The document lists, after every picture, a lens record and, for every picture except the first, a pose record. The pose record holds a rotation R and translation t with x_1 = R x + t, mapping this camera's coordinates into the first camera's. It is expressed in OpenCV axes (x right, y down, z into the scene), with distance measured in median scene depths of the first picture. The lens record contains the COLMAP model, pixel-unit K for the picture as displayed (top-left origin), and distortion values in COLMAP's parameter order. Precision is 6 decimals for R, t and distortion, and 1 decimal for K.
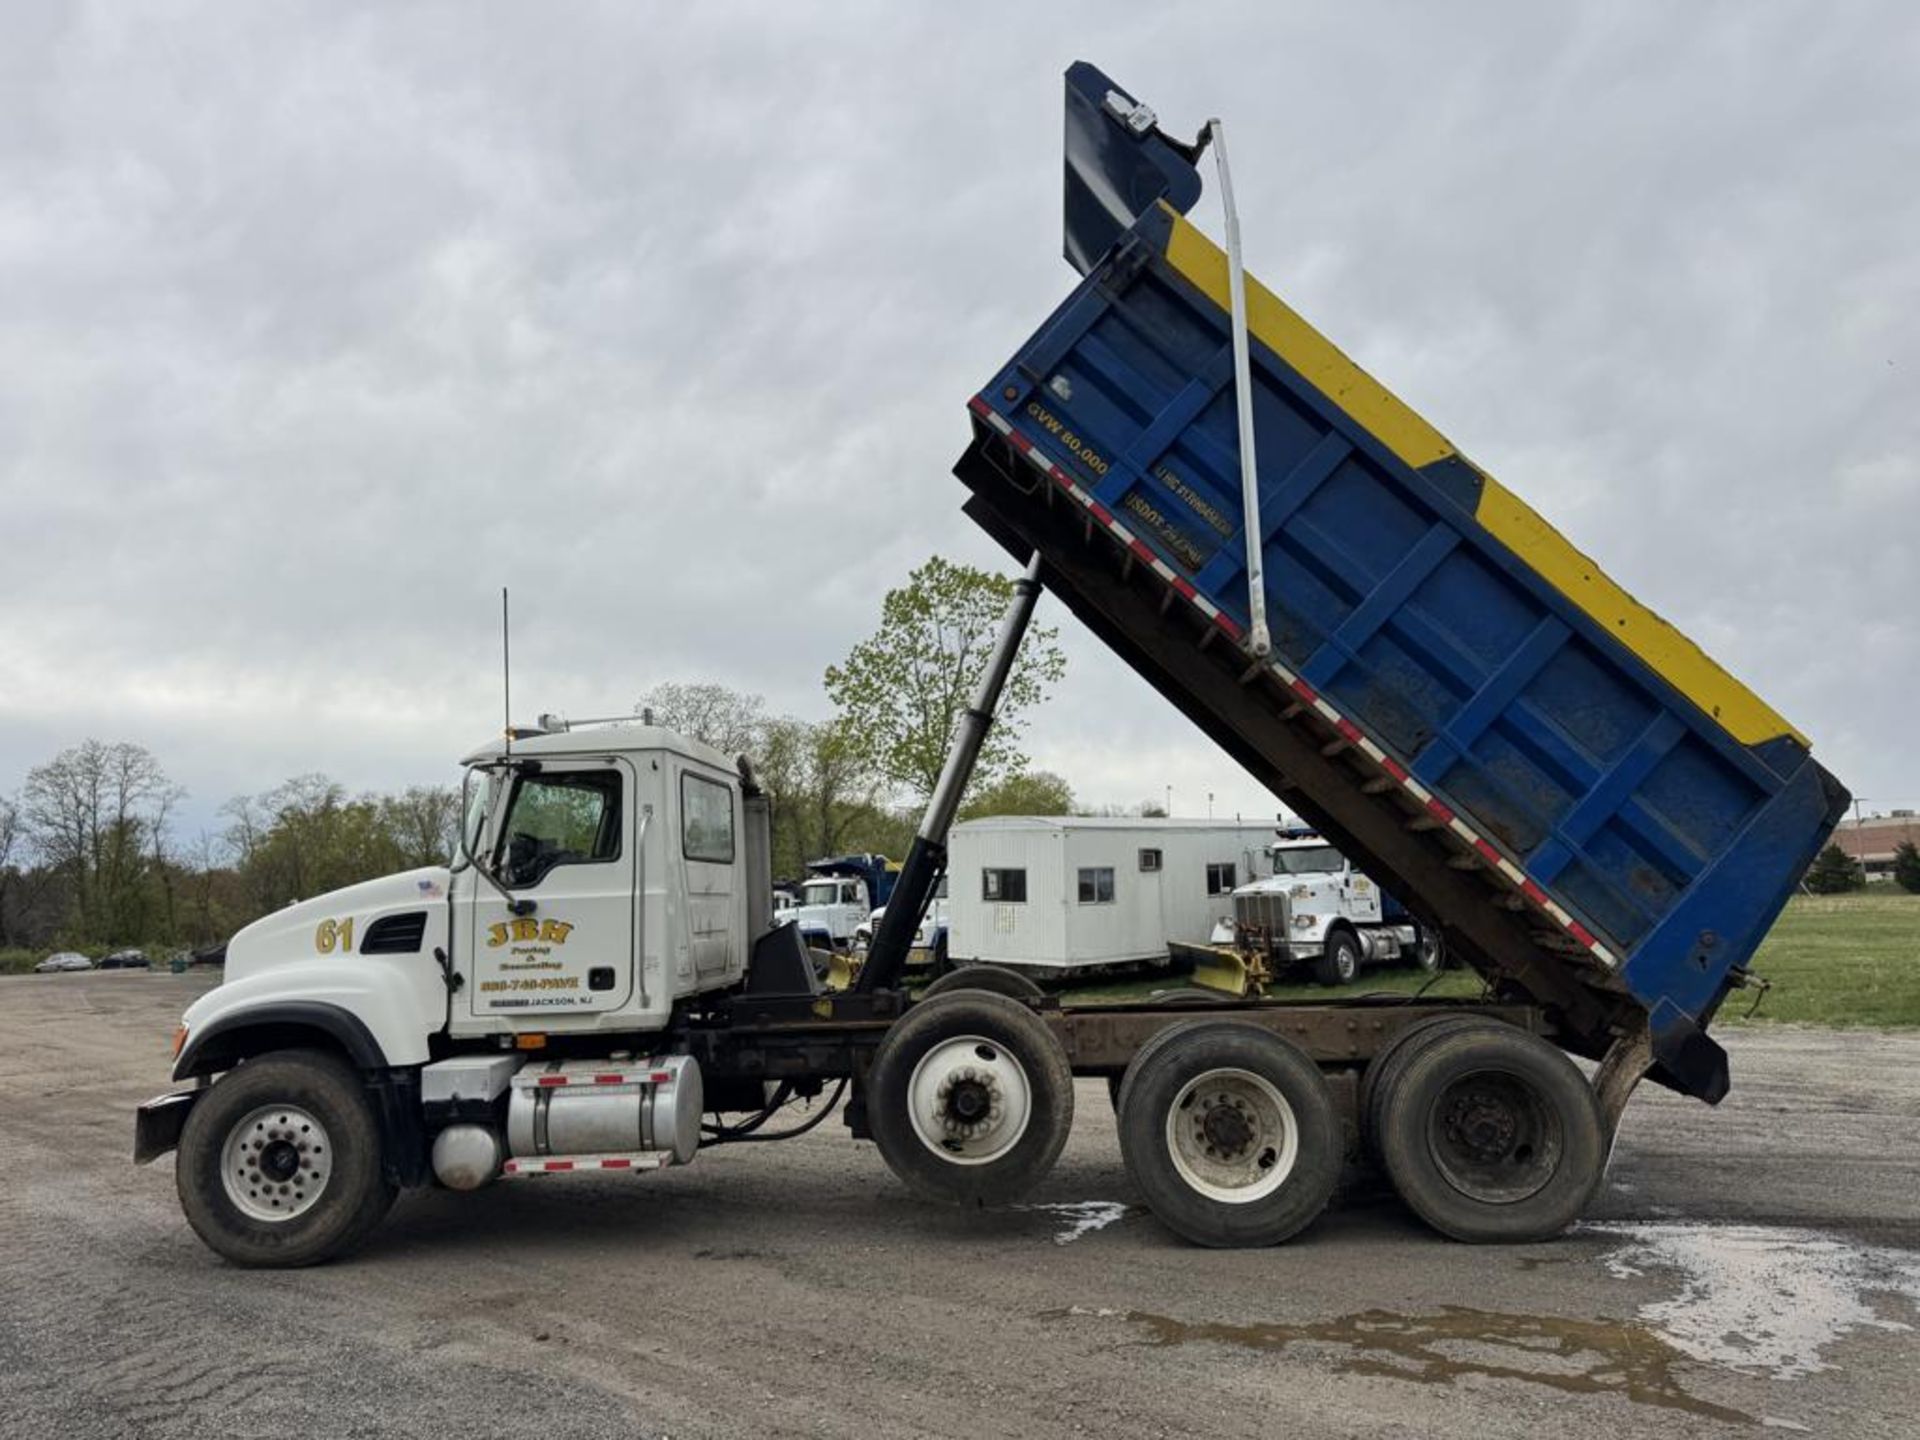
lens RADIAL K [[1336.8, 0, 957.5], [0, 1336.8, 725.7], [0, 0, 1]] dist [0.130269, -0.208514]
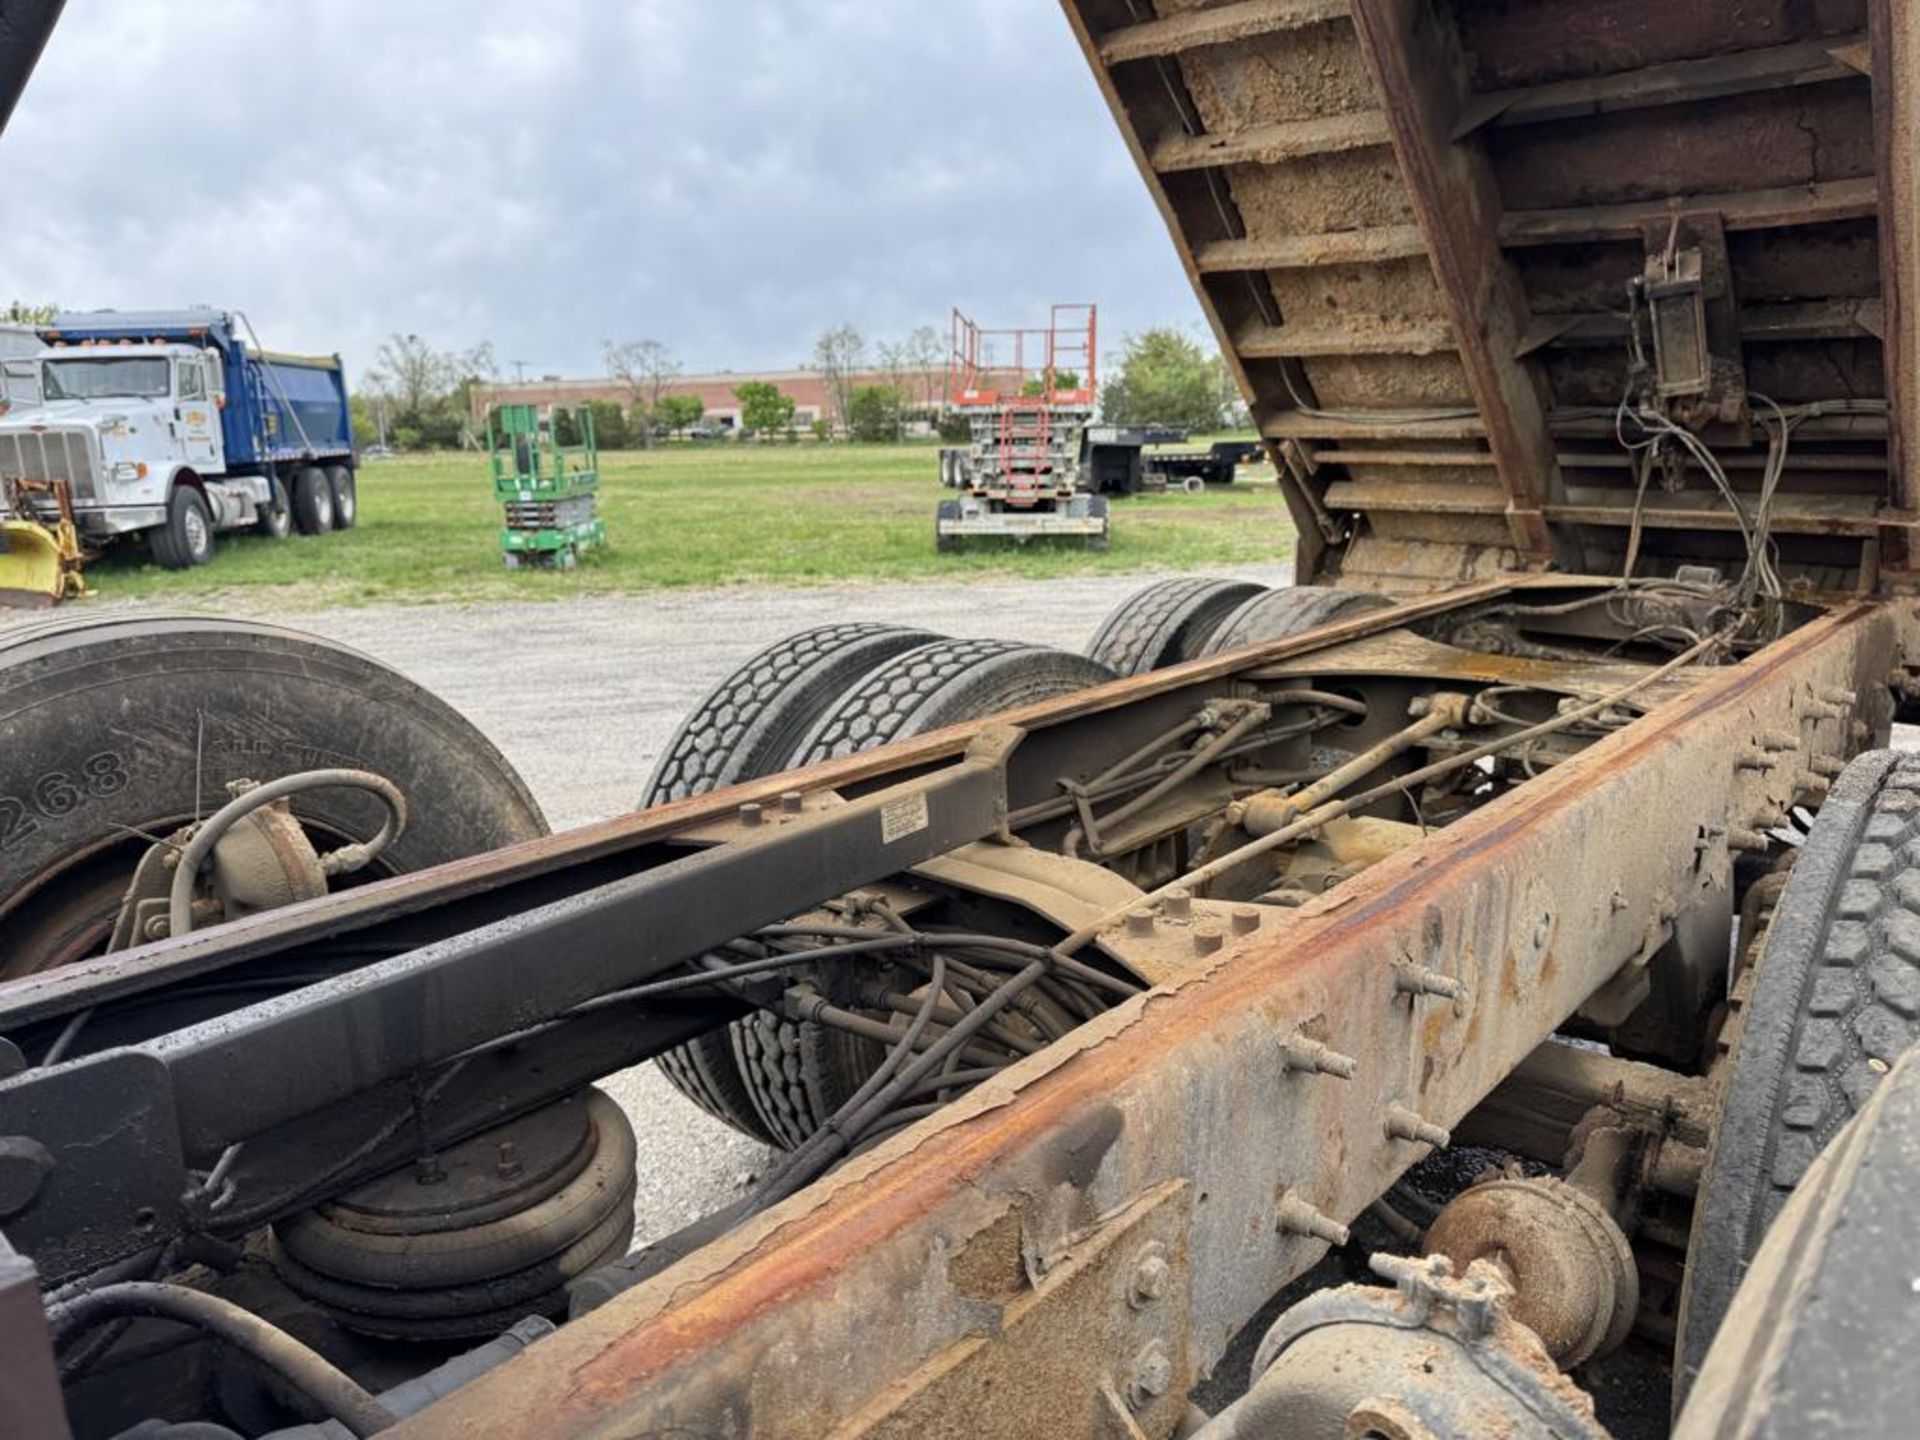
lens RADIAL K [[1369.7, 0, 956.9], [0, 1369.7, 719.5], [0, 0, 1]] dist [0.079114, -0.118668]
pose [[0.619668, -0.147401, 0.770898, -0.084175], [-0.096897, 0.960325, 0.261509, 0.164645], [-0.778860, -0.236747, 0.580800, 0.985629]]
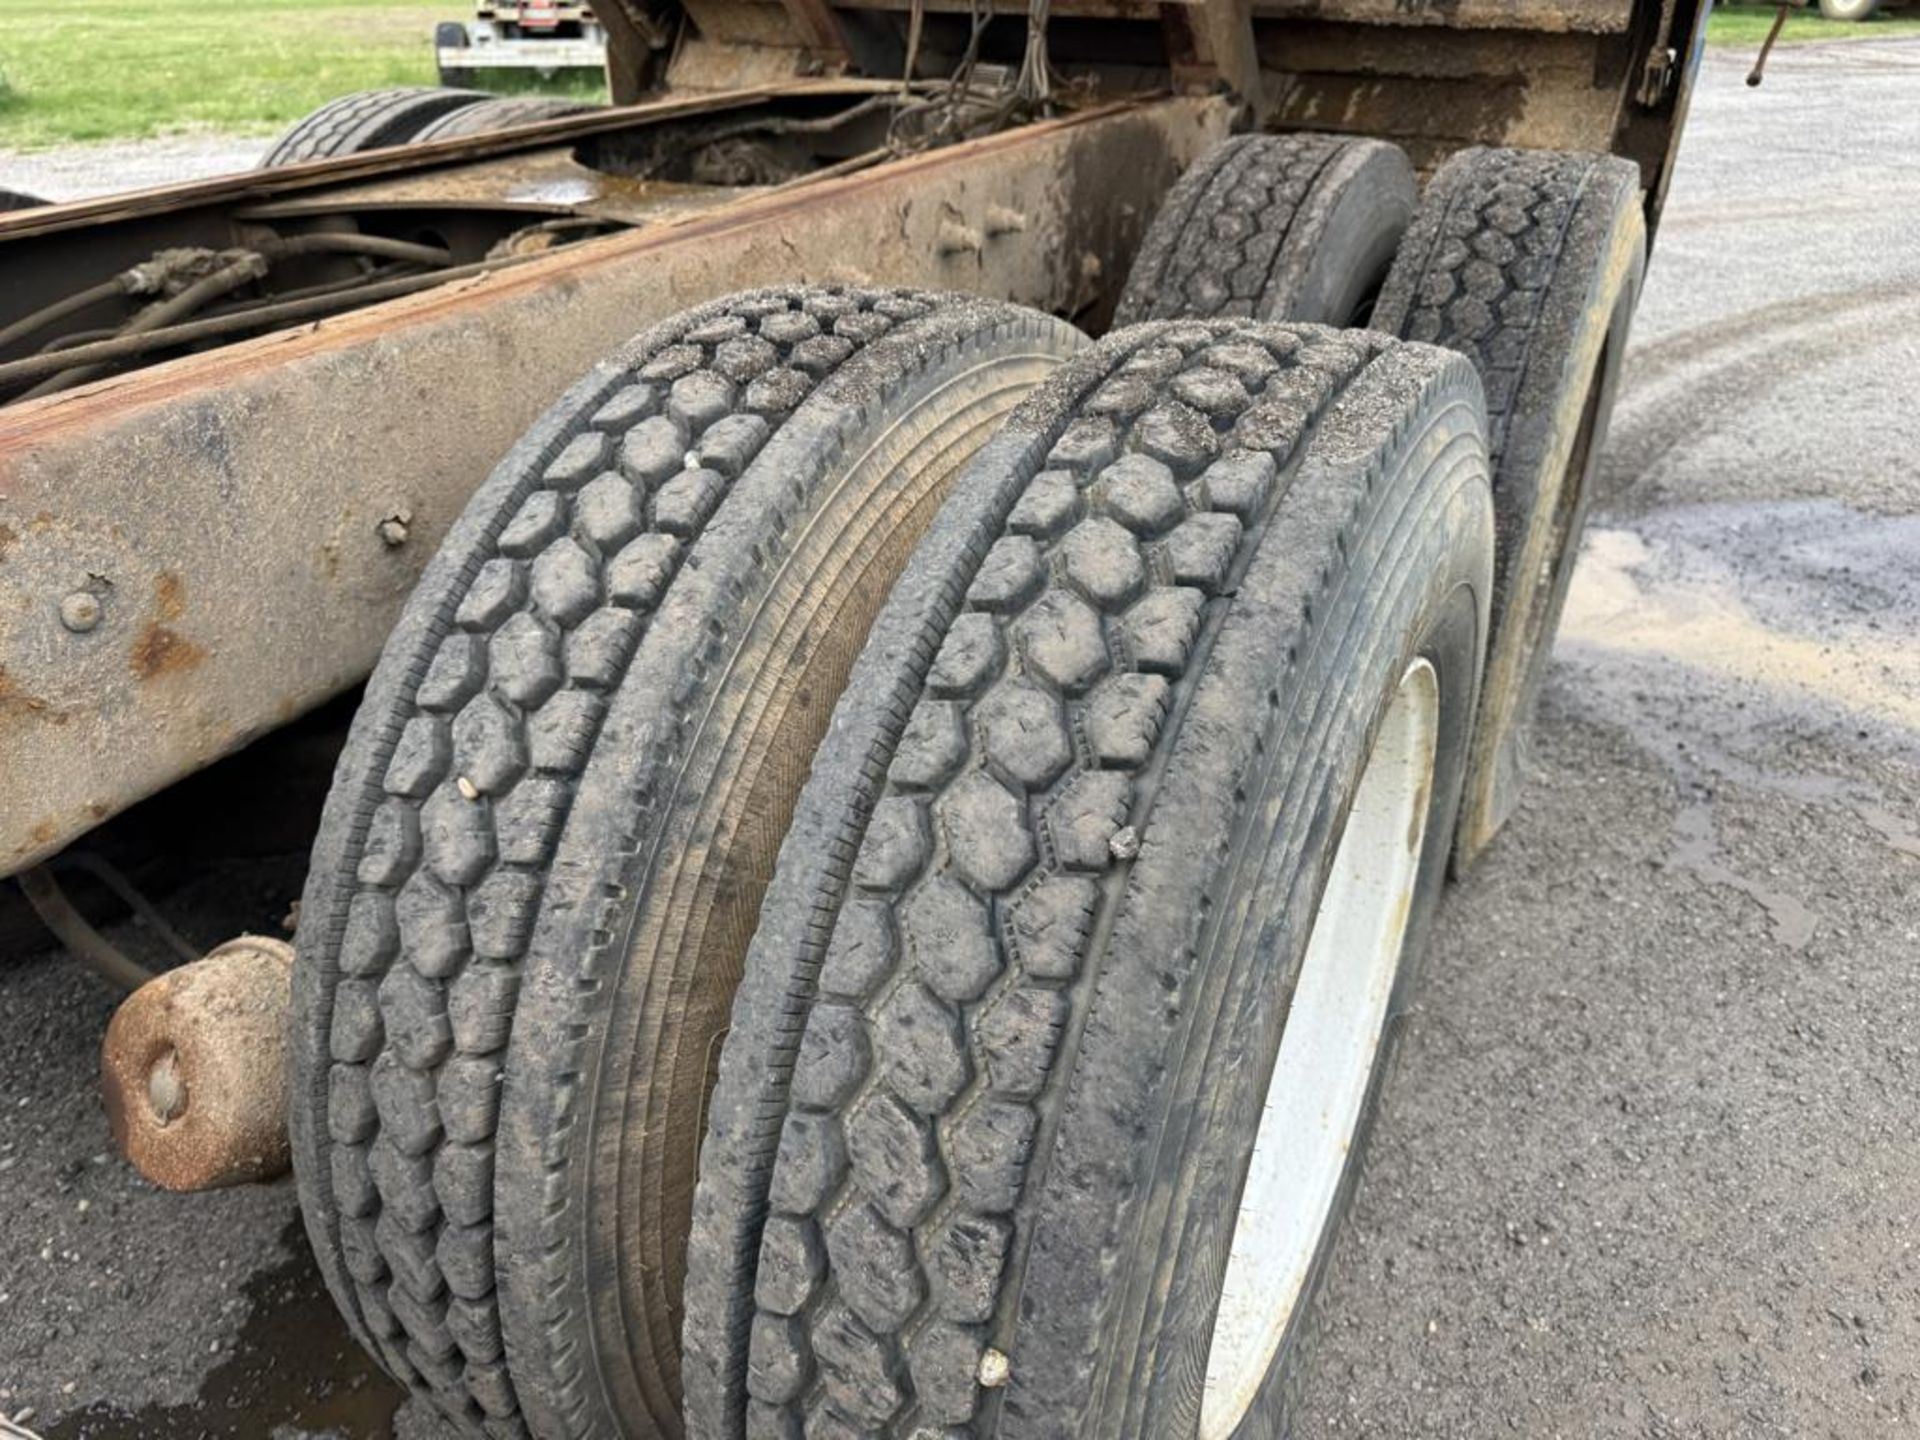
lens RADIAL K [[1404.1, 0, 950.4], [0, 1404.1, 732.5], [0, 0, 1]] dist [-0.005209, -0.010776]
pose [[0.408822, -0.426786, 0.806671, 0.038547], [-0.123330, 0.849967, 0.512196, 0.172683], [-0.904242, -0.308884, 0.294850, 0.917596]]
